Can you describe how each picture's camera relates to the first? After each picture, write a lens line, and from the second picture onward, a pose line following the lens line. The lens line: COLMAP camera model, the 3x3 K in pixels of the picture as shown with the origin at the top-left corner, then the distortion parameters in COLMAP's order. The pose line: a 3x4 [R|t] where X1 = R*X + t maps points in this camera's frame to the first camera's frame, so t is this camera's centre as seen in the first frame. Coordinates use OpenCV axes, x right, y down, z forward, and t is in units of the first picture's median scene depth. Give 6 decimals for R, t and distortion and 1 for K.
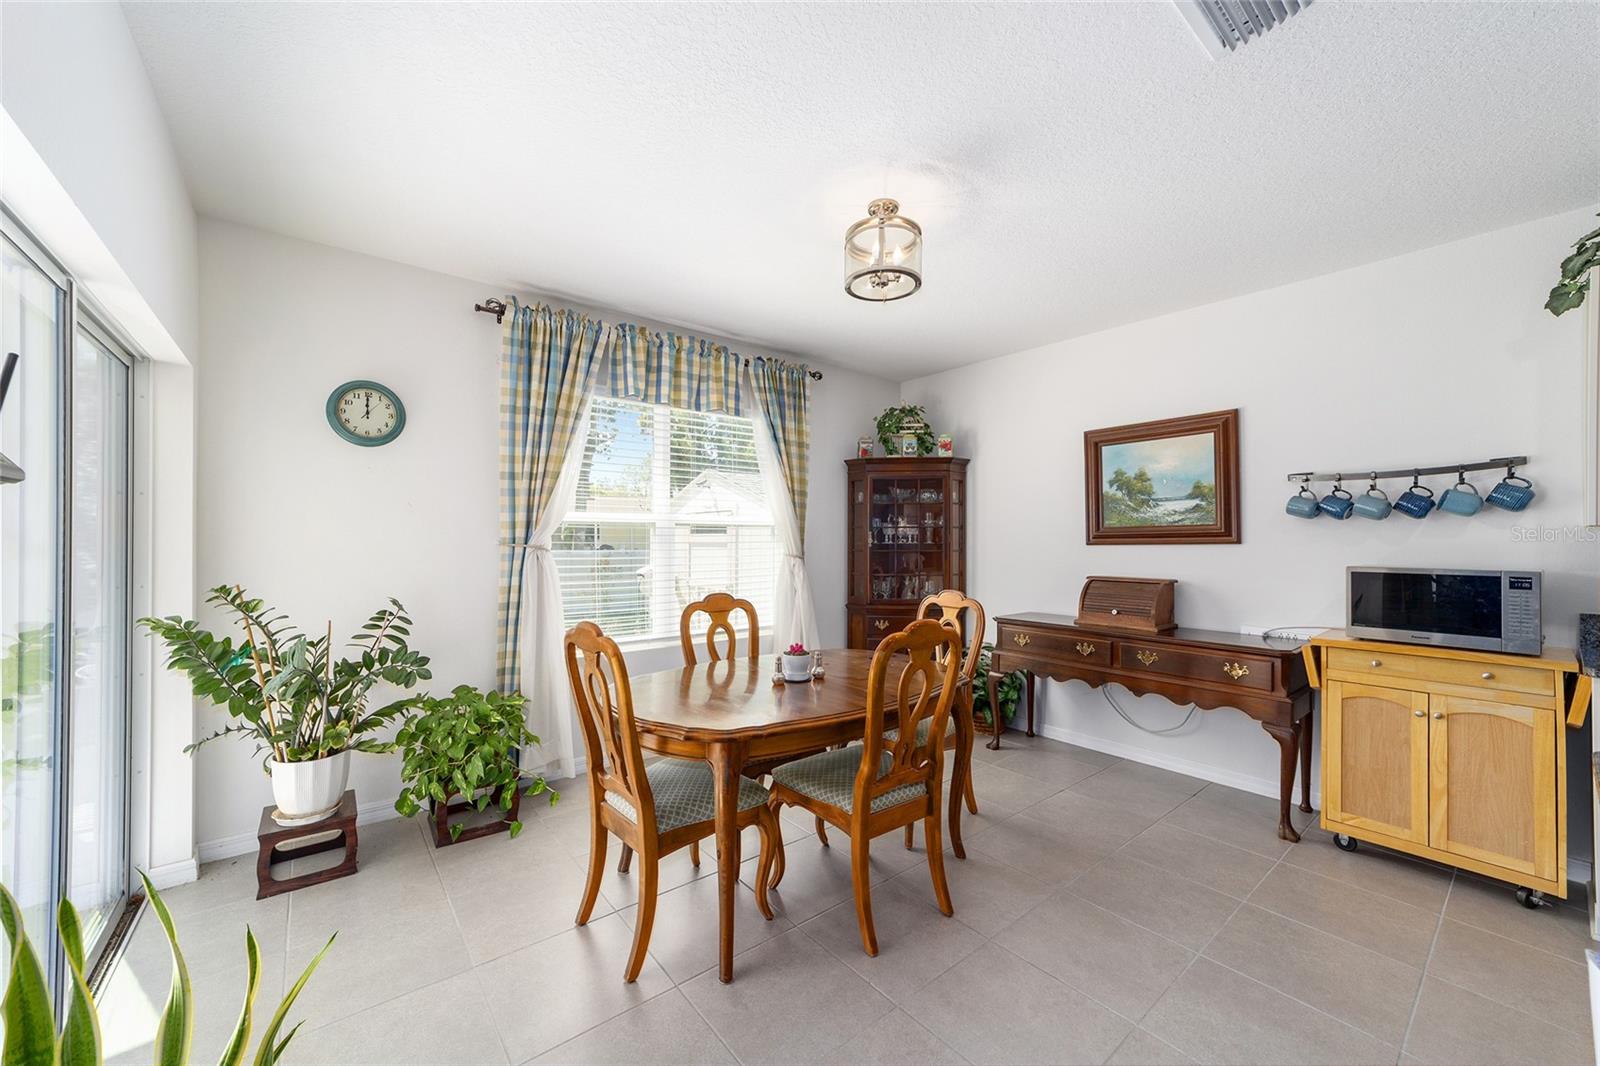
lens RADIAL K [[612.5, 0, 792.2], [0, 612.5, 535.2], [0, 0, 1]] dist [-0.018151, 0.009069]
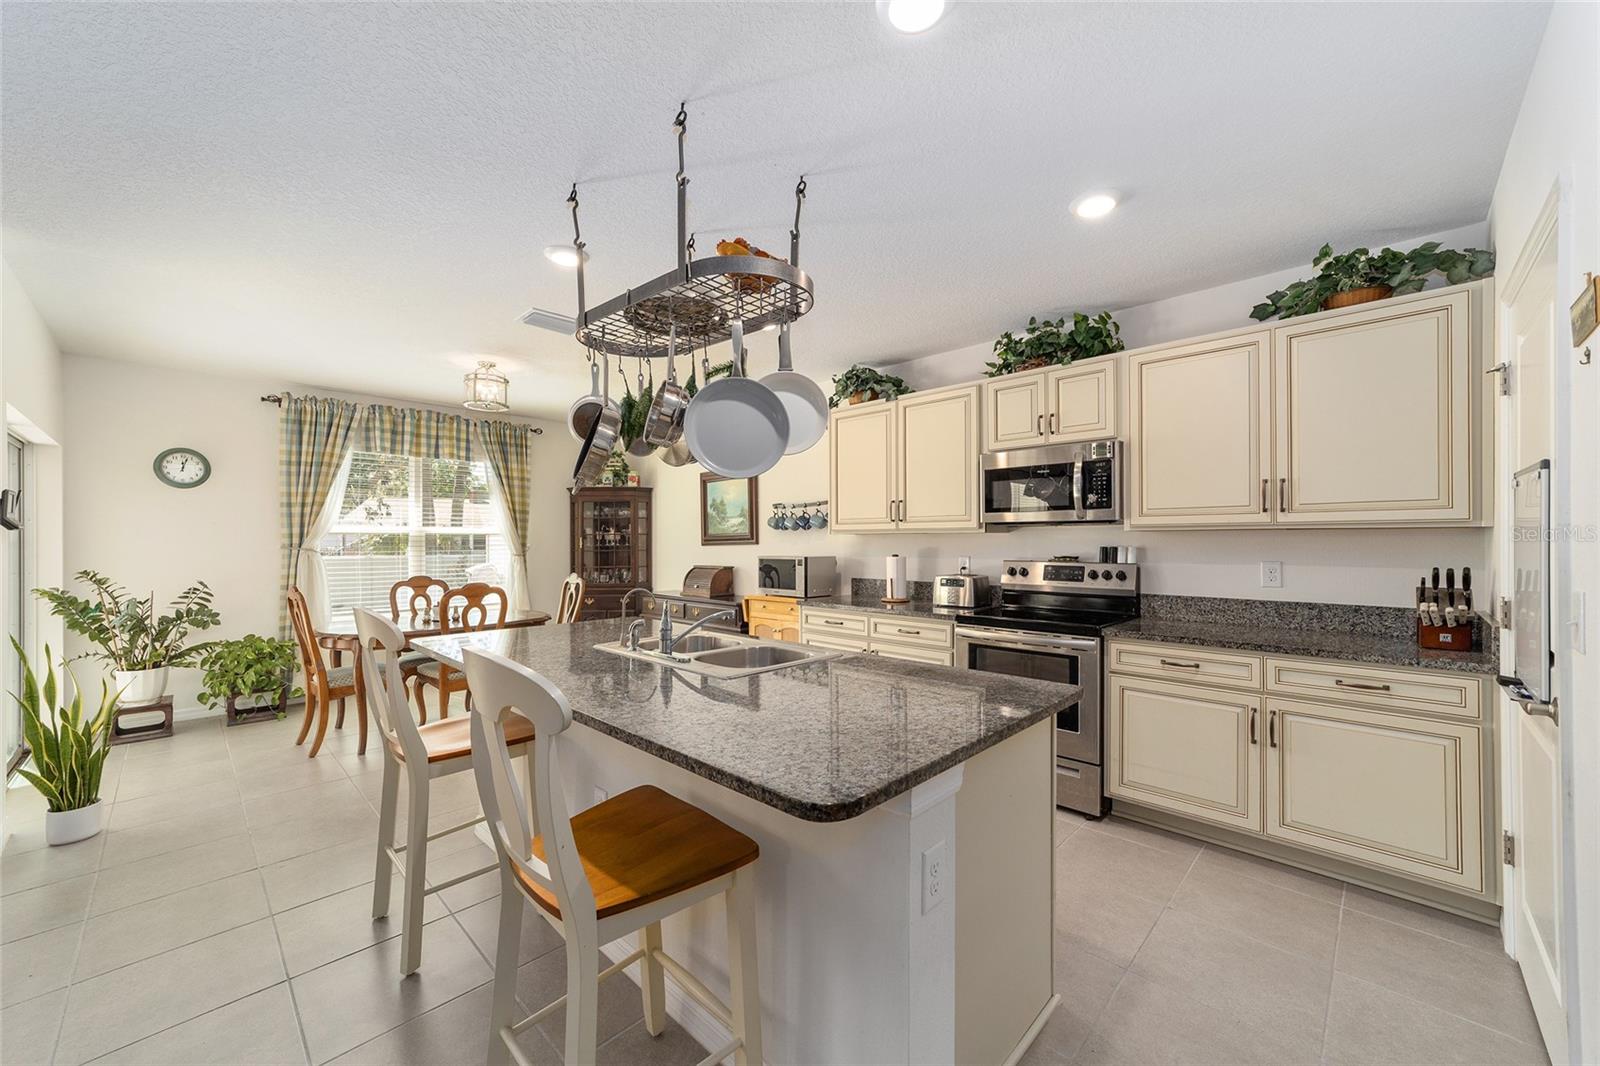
lens RADIAL K [[614.7, 0, 793.3], [0, 614.7, 540.0], [0, 0, 1]] dist [-0.016879, 0.009081]
pose [[0.992535, -0.006424, 0.121787, 0.648518], [0.005986, 0.999974, 0.003966, -0.003978], [-0.121809, -0.003207, 0.992548, -0.734614]]
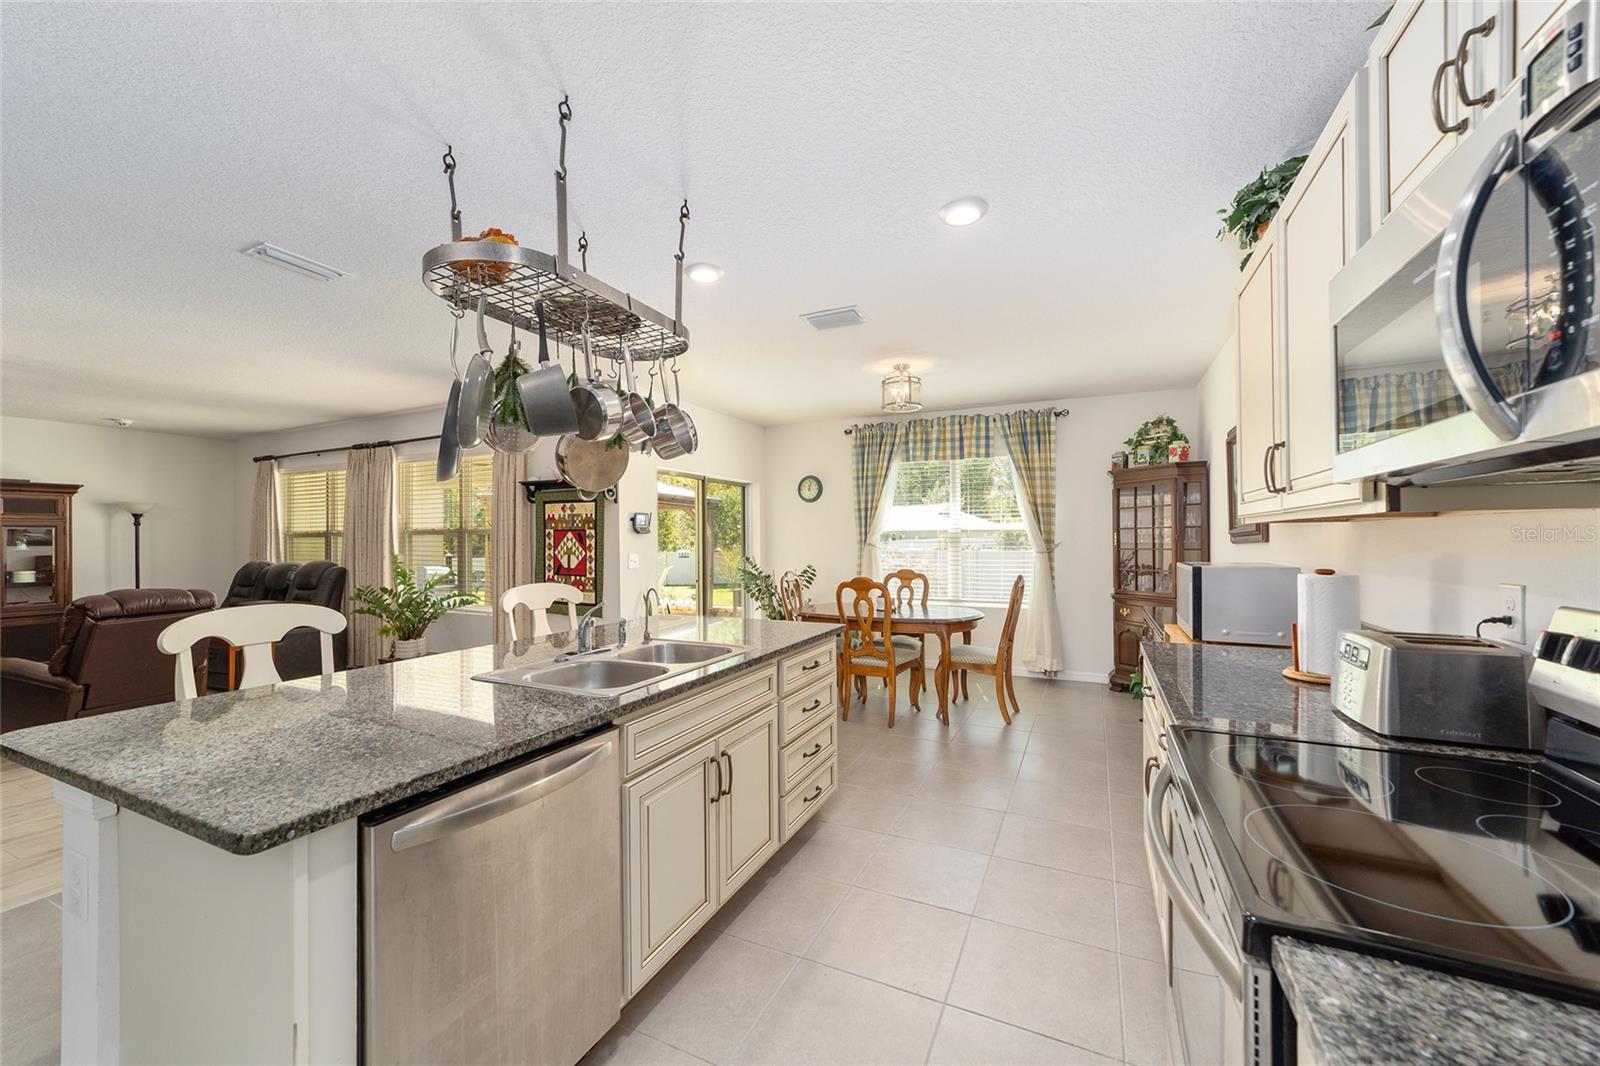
lens RADIAL K [[612.5, 0, 792.2], [0, 612.5, 535.2], [0, 0, 1]] dist [-0.018151, 0.009069]
pose [[0.433698, -0.011711, -0.900982, 1.323529], [0.012061, 0.999901, -0.007191, 0.000858], [0.900978, -0.007748, 0.433796, -0.111585]]
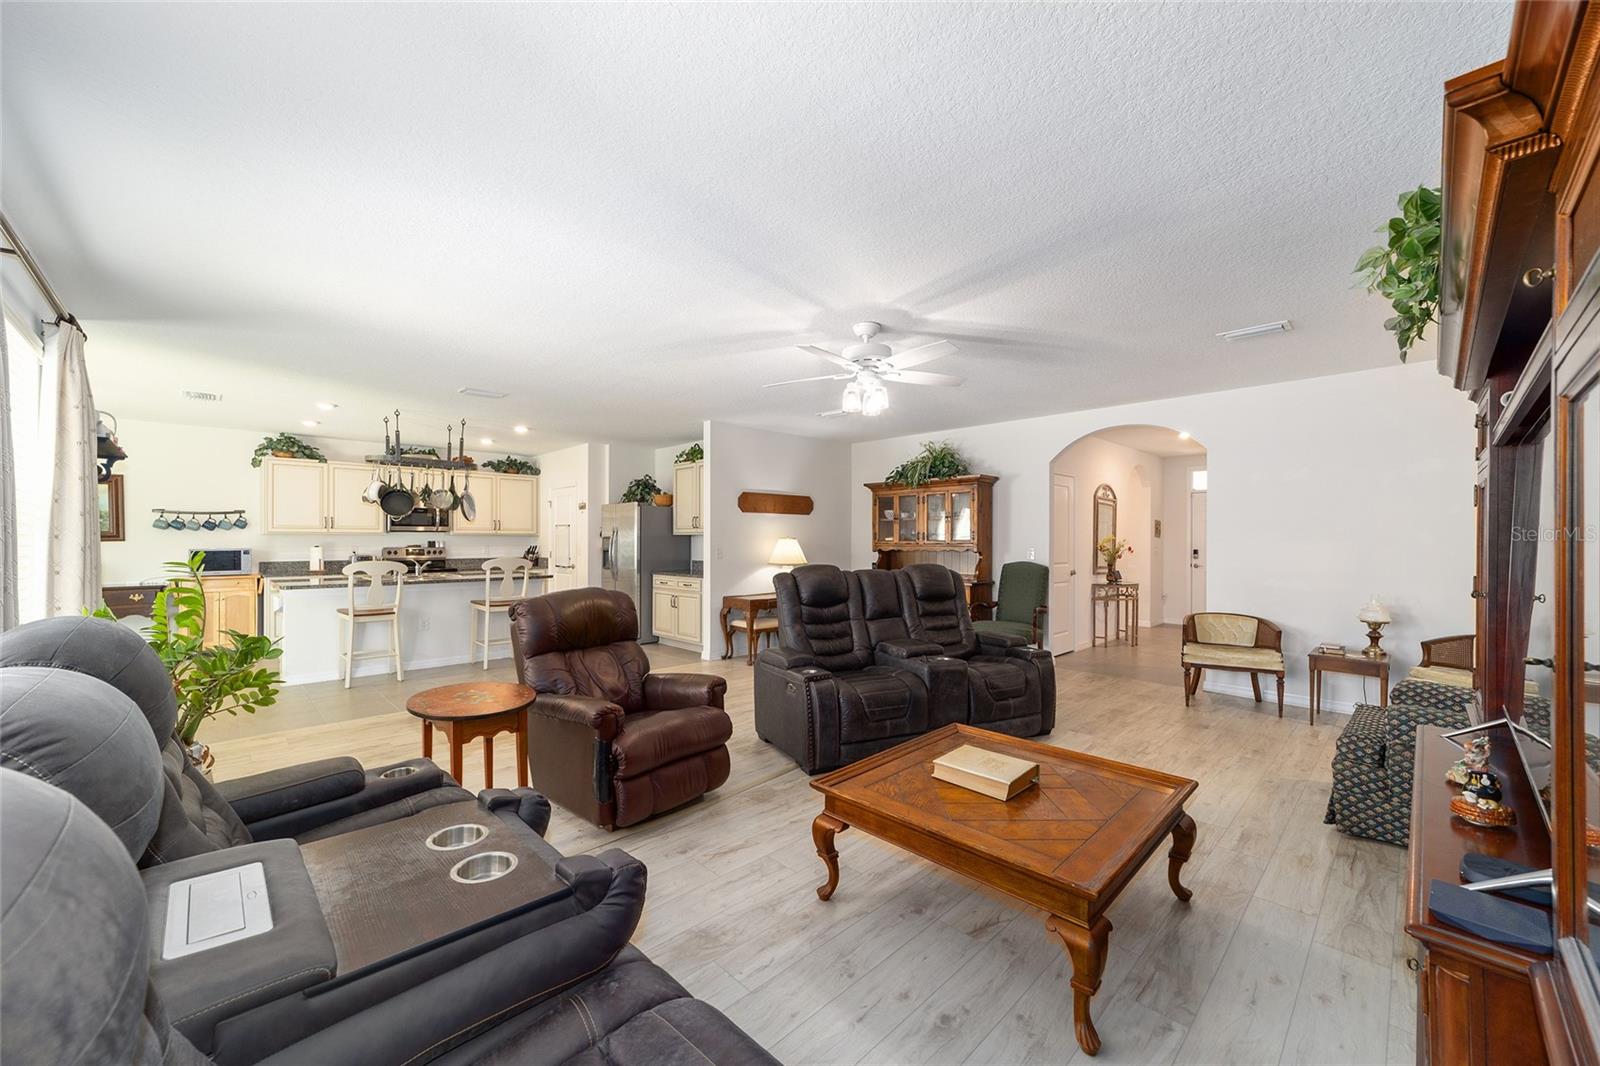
lens RADIAL K [[614.7, 0, 793.3], [0, 614.7, 540.0], [0, 0, 1]] dist [-0.016879, 0.009081]
pose [[-0.096524, -0.003480, 0.995325, -1.571441], [-0.004353, 0.999986, 0.003074, -0.004822], [-0.995321, -0.004036, -0.096538, -1.073555]]
